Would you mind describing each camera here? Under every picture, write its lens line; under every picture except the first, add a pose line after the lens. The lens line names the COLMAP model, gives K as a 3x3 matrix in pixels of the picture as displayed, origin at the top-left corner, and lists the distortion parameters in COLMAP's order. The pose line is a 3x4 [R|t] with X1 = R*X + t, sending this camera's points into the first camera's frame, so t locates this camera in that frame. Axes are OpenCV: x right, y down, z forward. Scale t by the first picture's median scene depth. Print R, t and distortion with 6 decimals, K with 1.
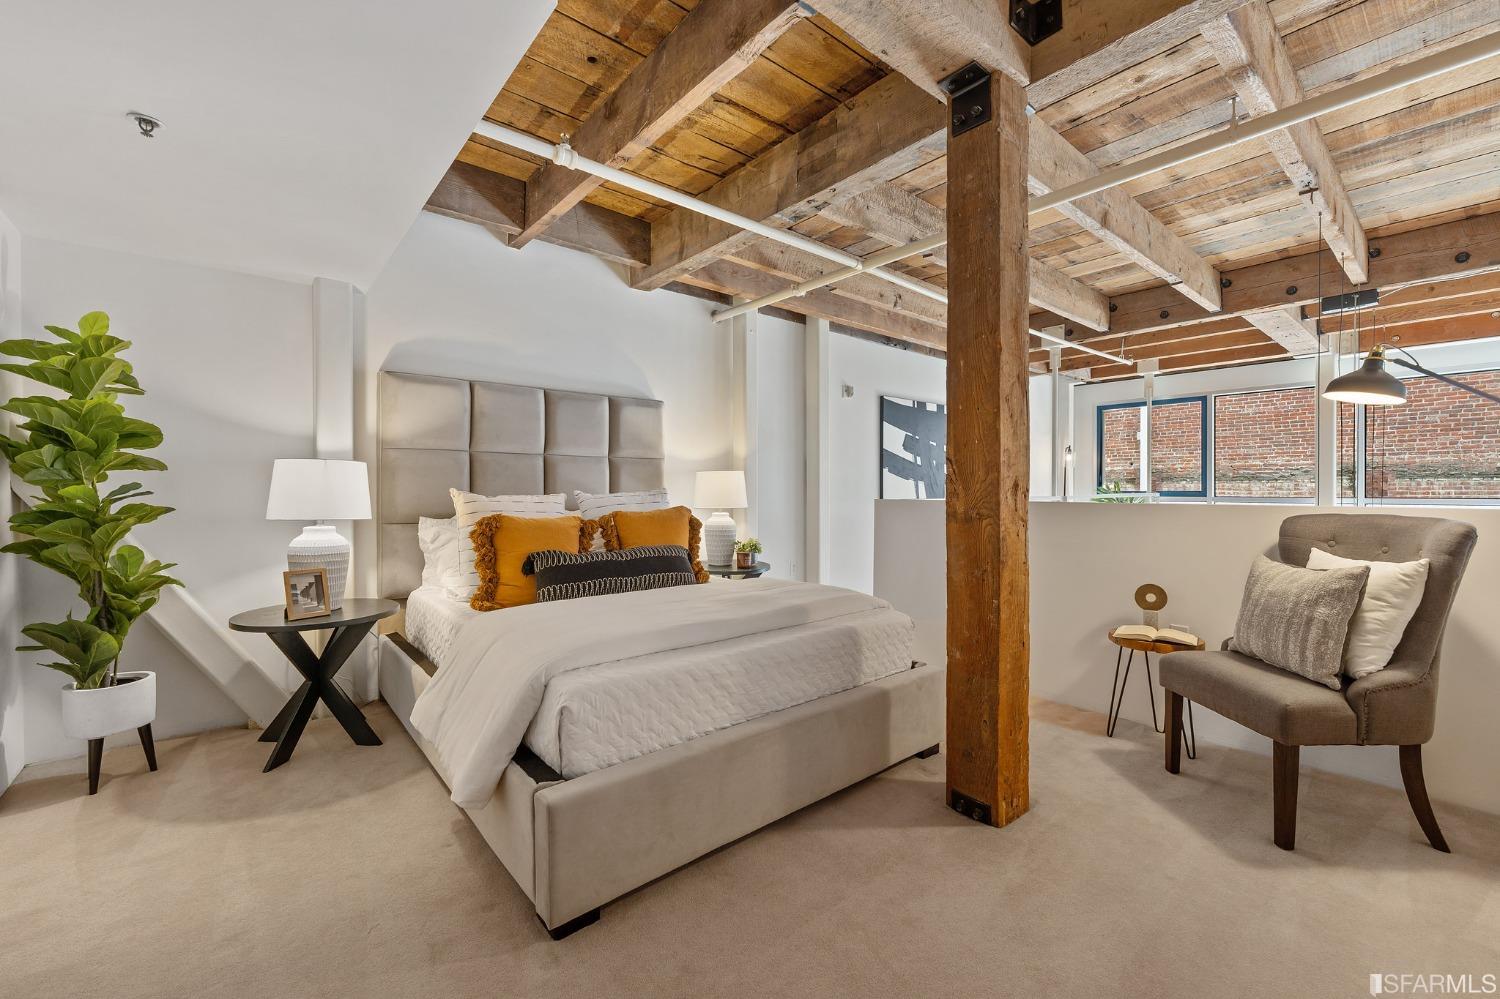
lens RADIAL K [[616.1, 0, 750.0], [0, 616.1, 499.5], [0, 0, 1]] dist [0.000737, 0.000083]
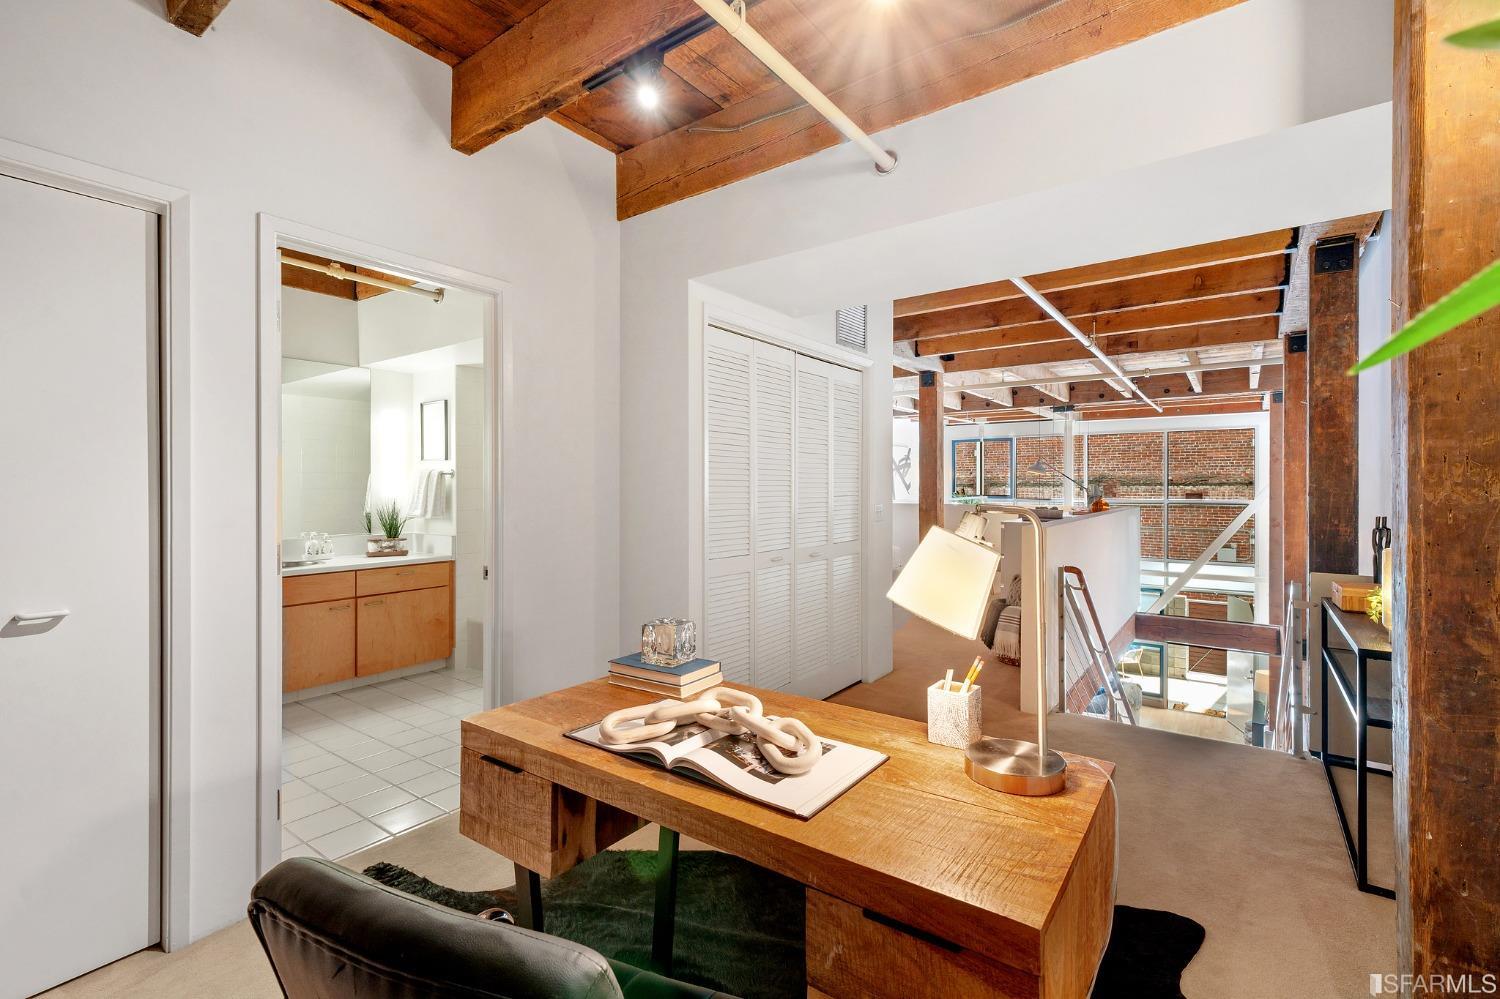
lens RADIAL K [[675.5, 0, 750.0], [0, 675.5, 499.5], [0, 0, 1]] dist [-0.000196, -0.000010]
pose [[0.971309, -0.004924, 0.237769, -0.374968], [0.004264, 0.999985, 0.003289, -0.011281], [-0.237782, -0.002181, 0.971316, -0.594372]]
